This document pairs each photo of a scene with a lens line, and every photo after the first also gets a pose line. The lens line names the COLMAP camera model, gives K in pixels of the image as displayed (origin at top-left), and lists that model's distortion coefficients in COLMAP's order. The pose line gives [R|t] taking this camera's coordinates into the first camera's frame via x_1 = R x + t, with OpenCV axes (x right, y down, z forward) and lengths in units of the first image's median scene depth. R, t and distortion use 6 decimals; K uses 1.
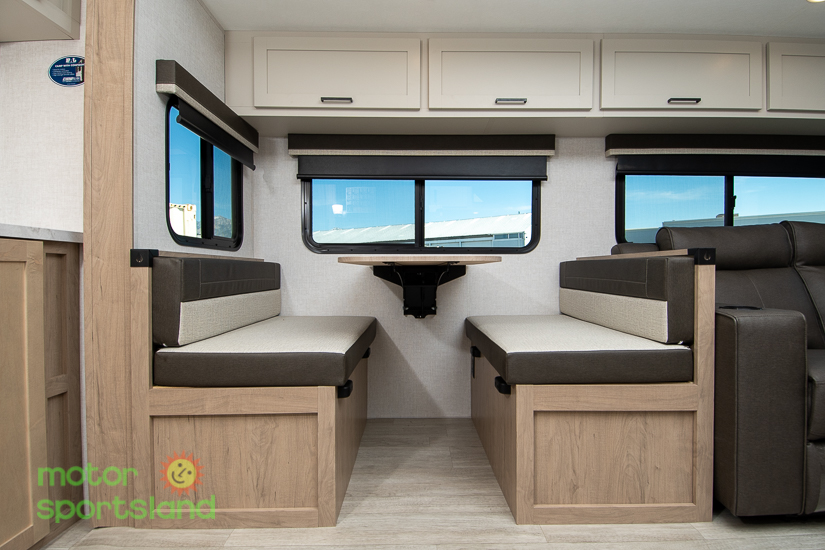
lens RADIAL K [[436.6, 0, 410.7], [0, 436.6, 273.7], [0, 0, 1]] dist [-0.004671, -0.005258]
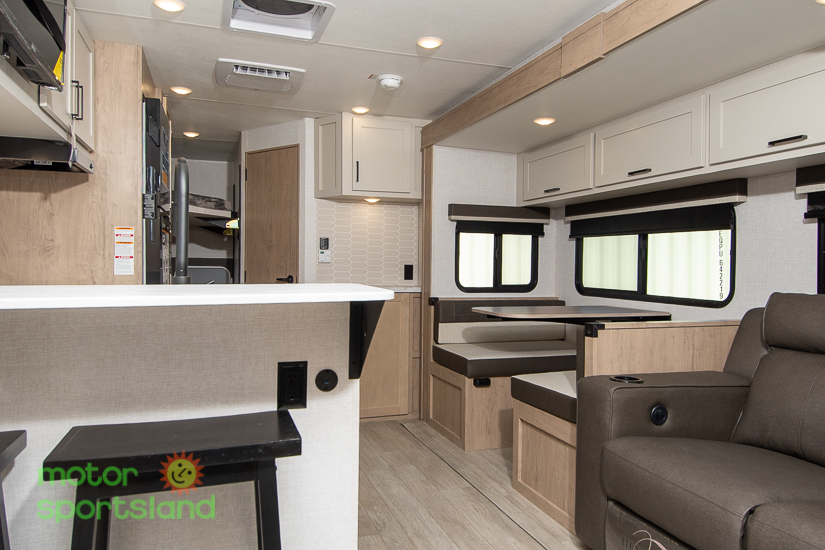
lens RADIAL K [[589.5, 0, 427.6], [0, 589.5, 260.4], [0, 0, 1]] dist [0.031539, -0.000137]
pose [[0.329305, 0.003196, -0.944218, 2.107432], [-0.018890, 0.999816, -0.003204, -0.223264], [0.944035, 0.018892, 0.329305, -0.005558]]
